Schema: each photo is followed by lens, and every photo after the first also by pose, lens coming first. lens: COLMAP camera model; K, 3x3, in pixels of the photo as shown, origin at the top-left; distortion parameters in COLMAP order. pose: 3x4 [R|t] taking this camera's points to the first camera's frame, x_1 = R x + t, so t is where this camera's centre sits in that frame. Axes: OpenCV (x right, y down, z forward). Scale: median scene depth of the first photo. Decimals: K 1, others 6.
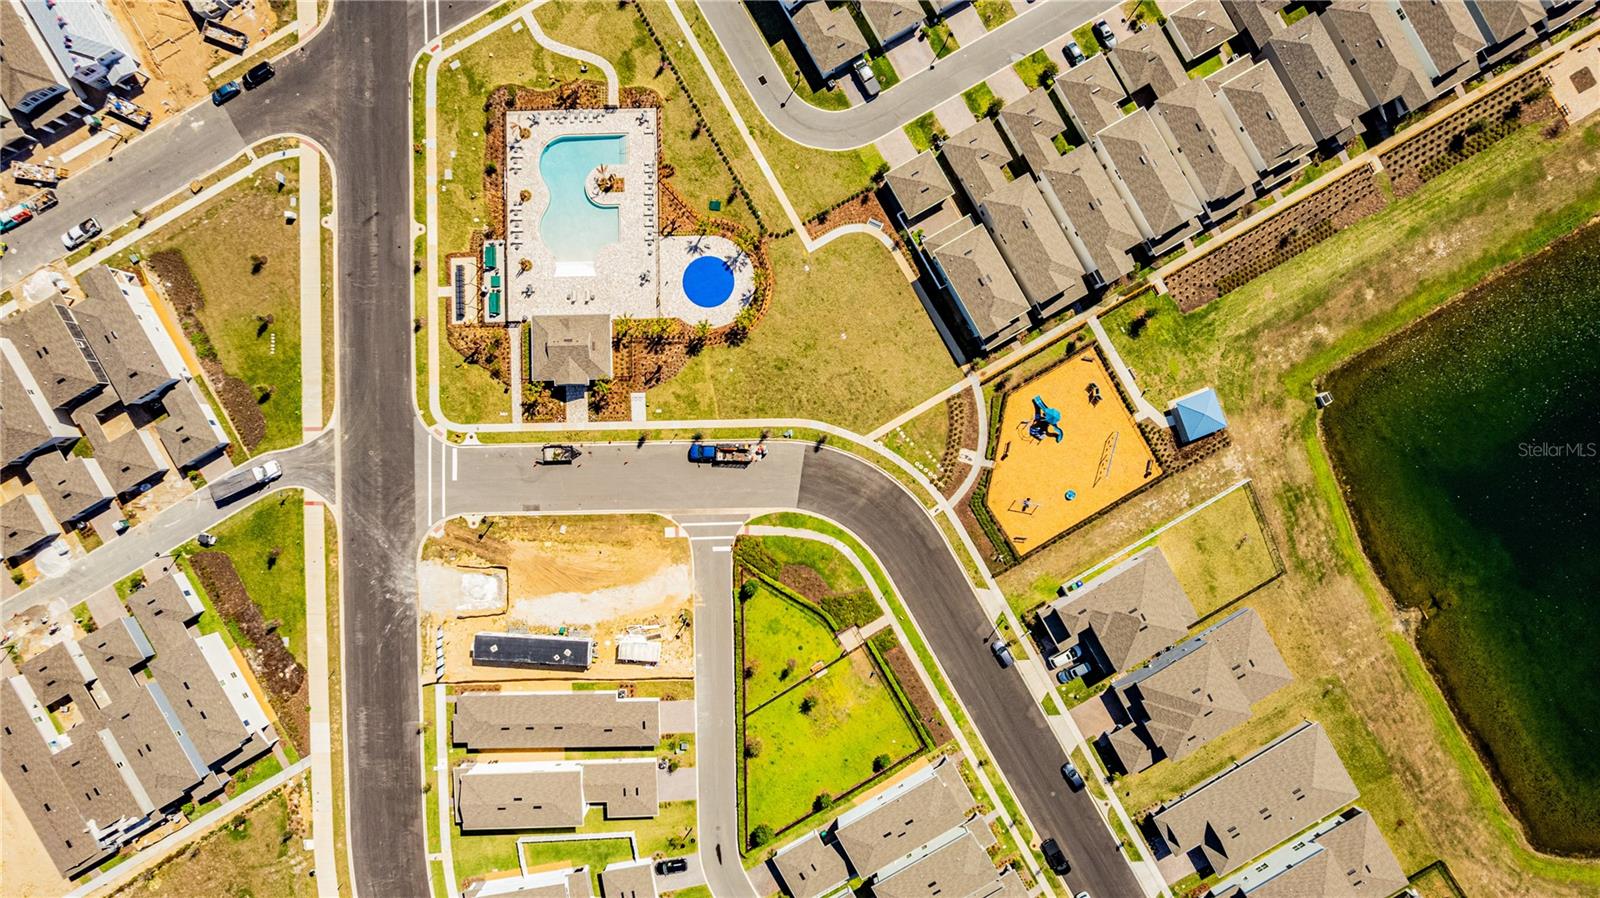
lens RADIAL K [[1016.3, 0, 810.1], [0, 1016.3, 451.3], [0, 0, 1]] dist [-0.061617, 0.054798]
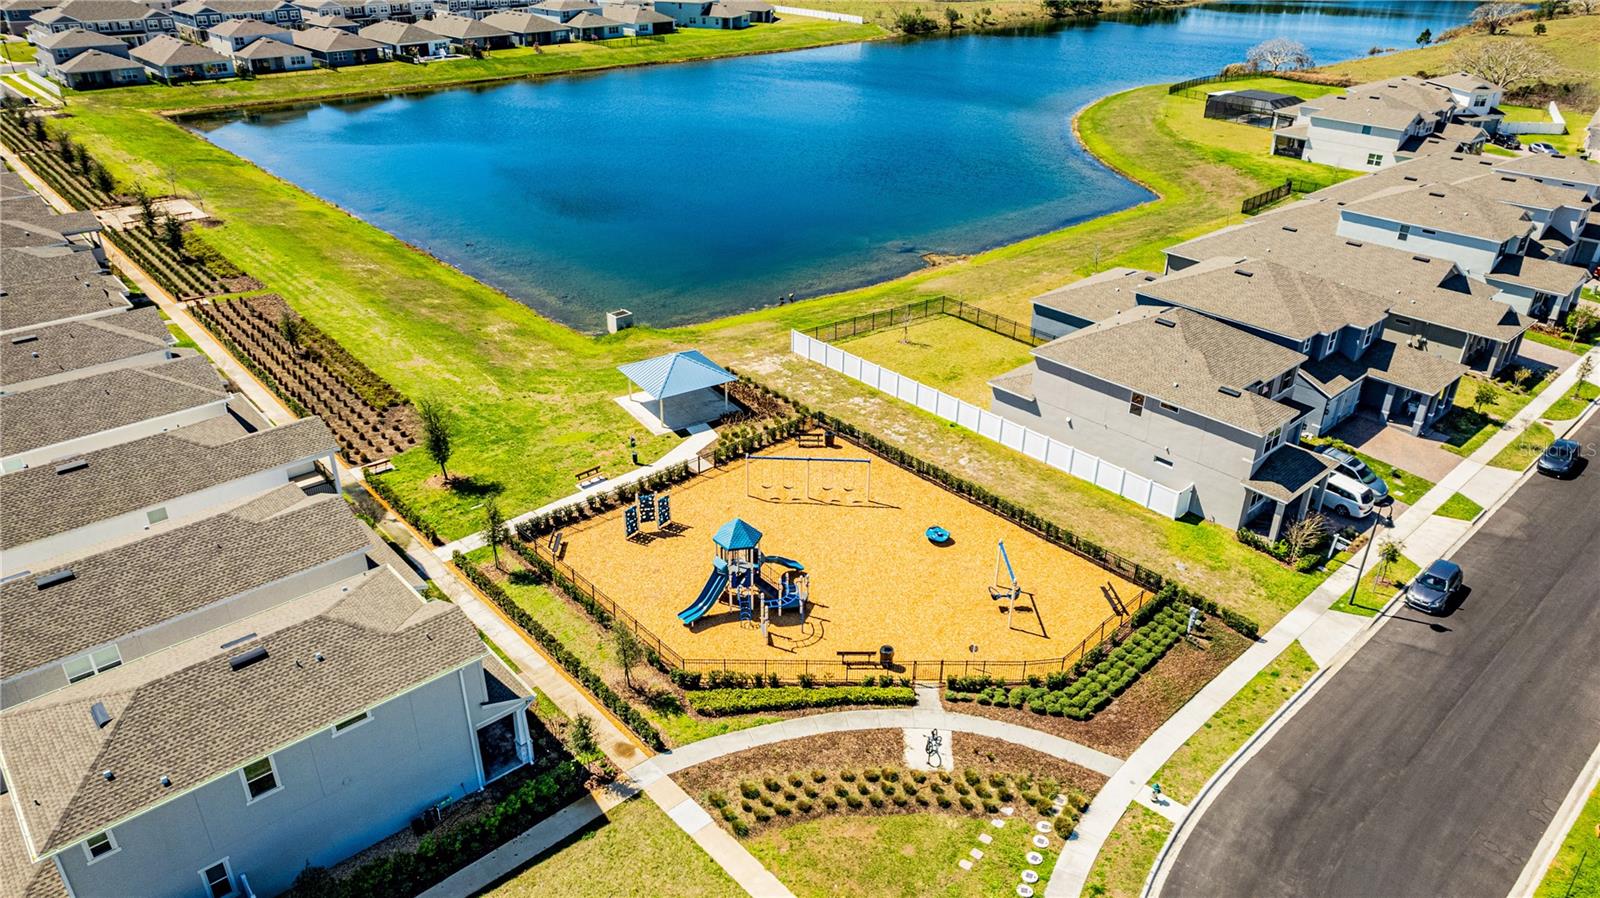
lens RADIAL K [[1060.9, 0, 792.7], [0, 1060.9, 448.8], [0, 0, 1]] dist [-0.068967, 0.067157]
pose [[-0.212778, -0.464711, 0.859517, -0.047141], [0.977003, -0.088778, 0.193863, -0.080086], [-0.013784, 0.881001, 0.472914, 0.793715]]
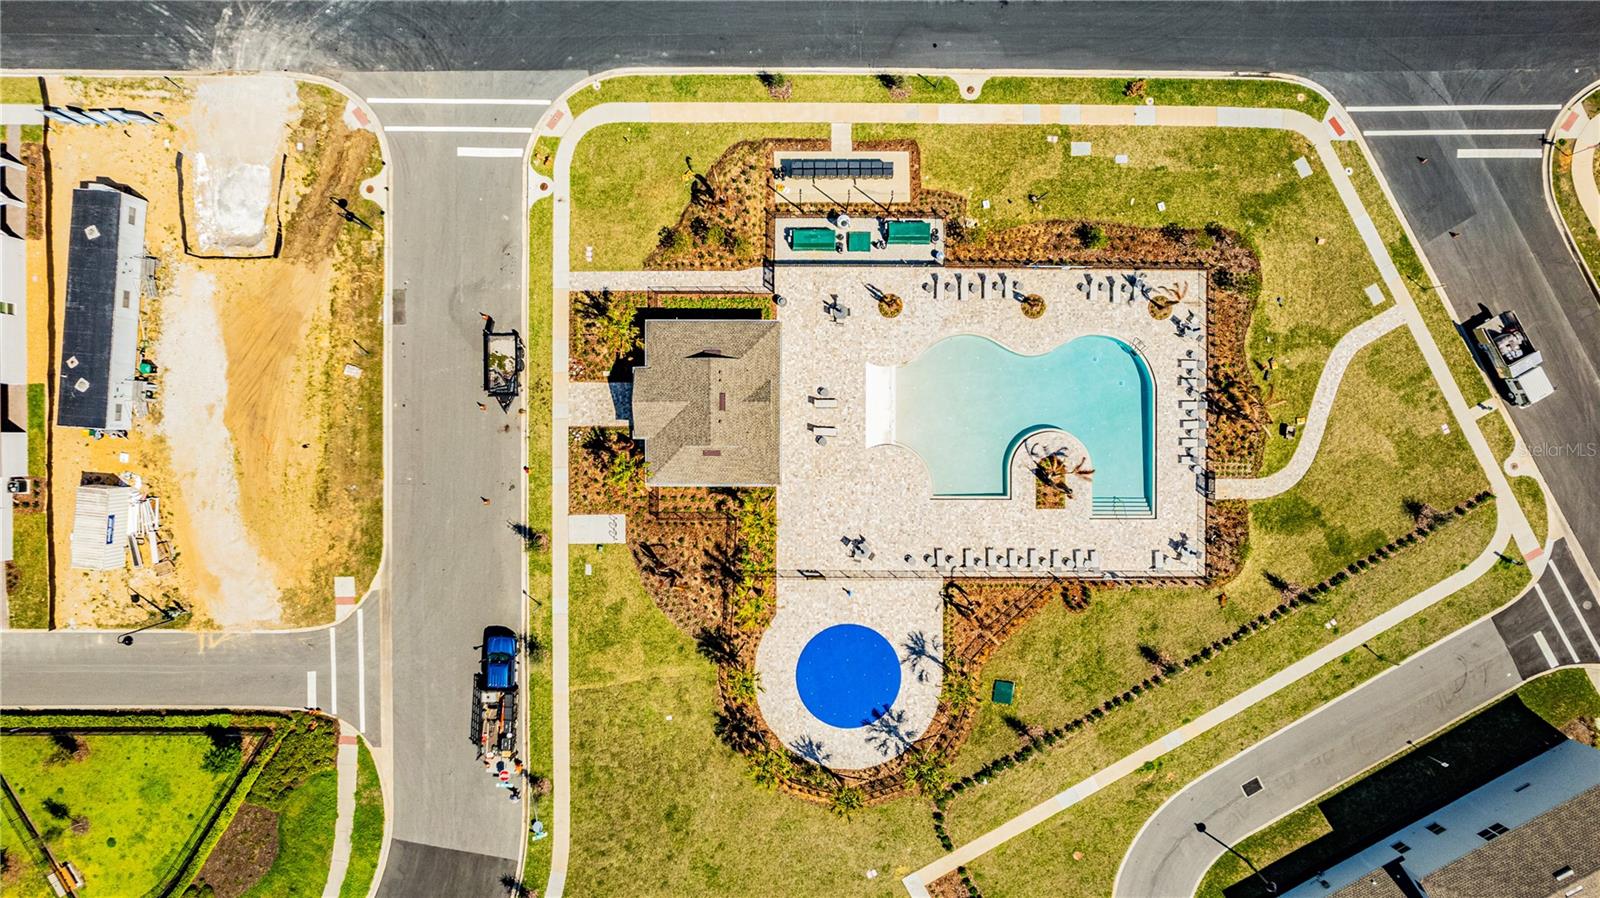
lens RADIAL K [[1024.0, 0, 805.5], [0, 1024.0, 448.0], [0, 0, 1]] dist [-0.066728, 0.061366]
pose [[-0.020867, 0.999781, 0.001608, -0.211672], [-0.999782, -0.020866, -0.000760, -0.143719], [-0.000726, -0.001623, 0.999998, 0.504772]]
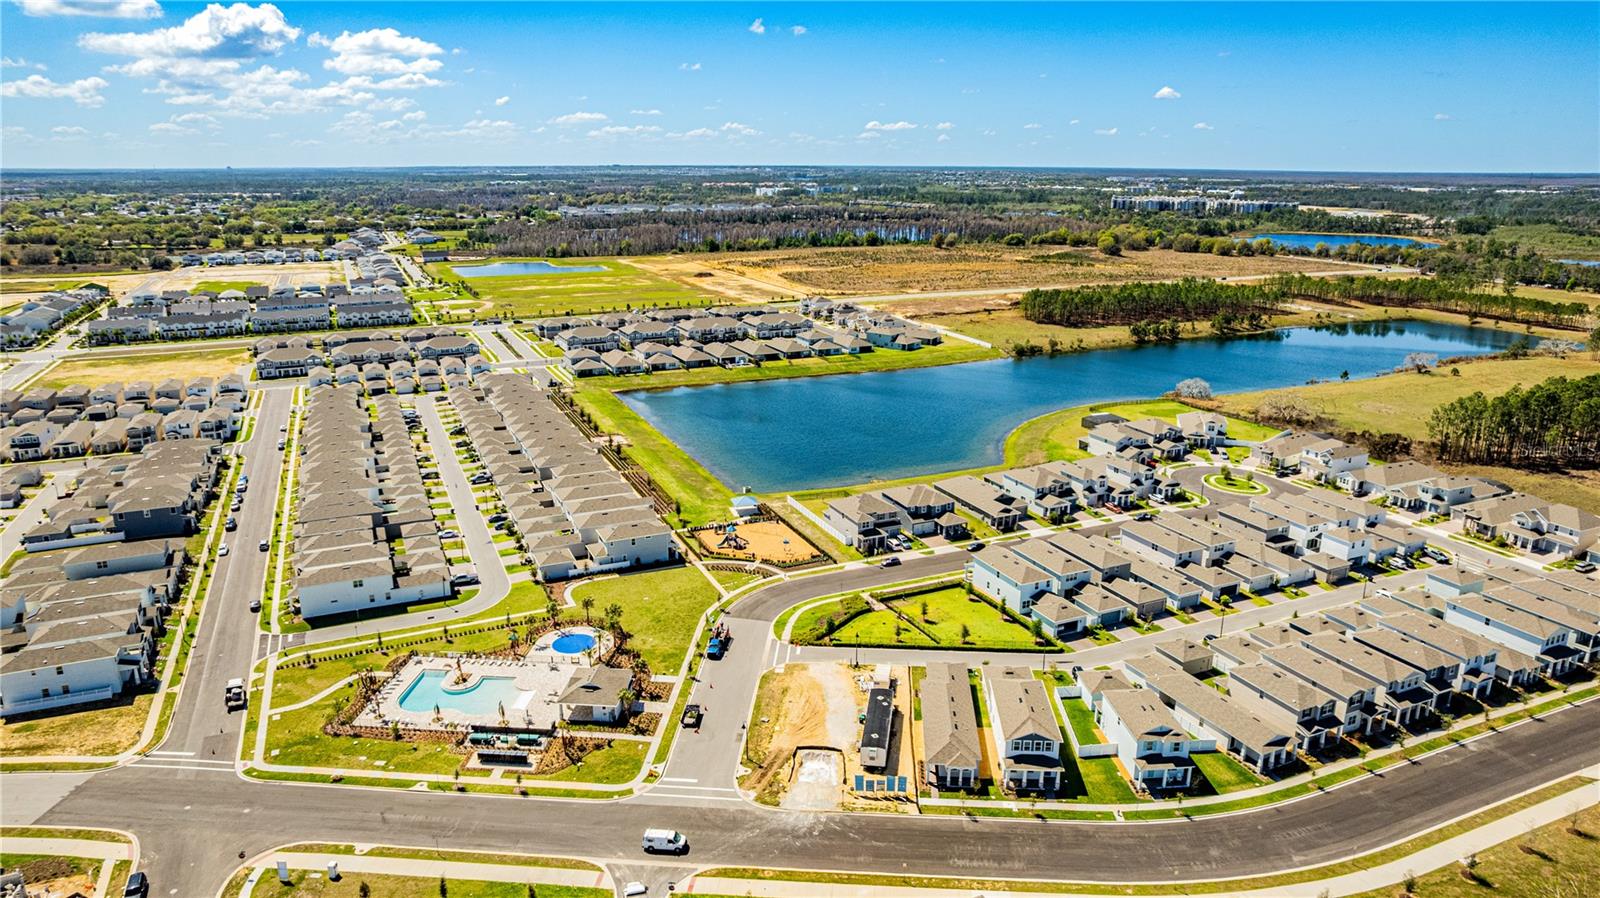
lens RADIAL K [[1016.3, 0, 810.1], [0, 1016.3, 451.3], [0, 0, 1]] dist [-0.061617, 0.054798]
pose [[0.087715, -0.282792, 0.955162, -1.146155], [0.996127, 0.030773, -0.082366, 0.199883], [-0.006101, 0.958688, 0.284396, 0.443630]]
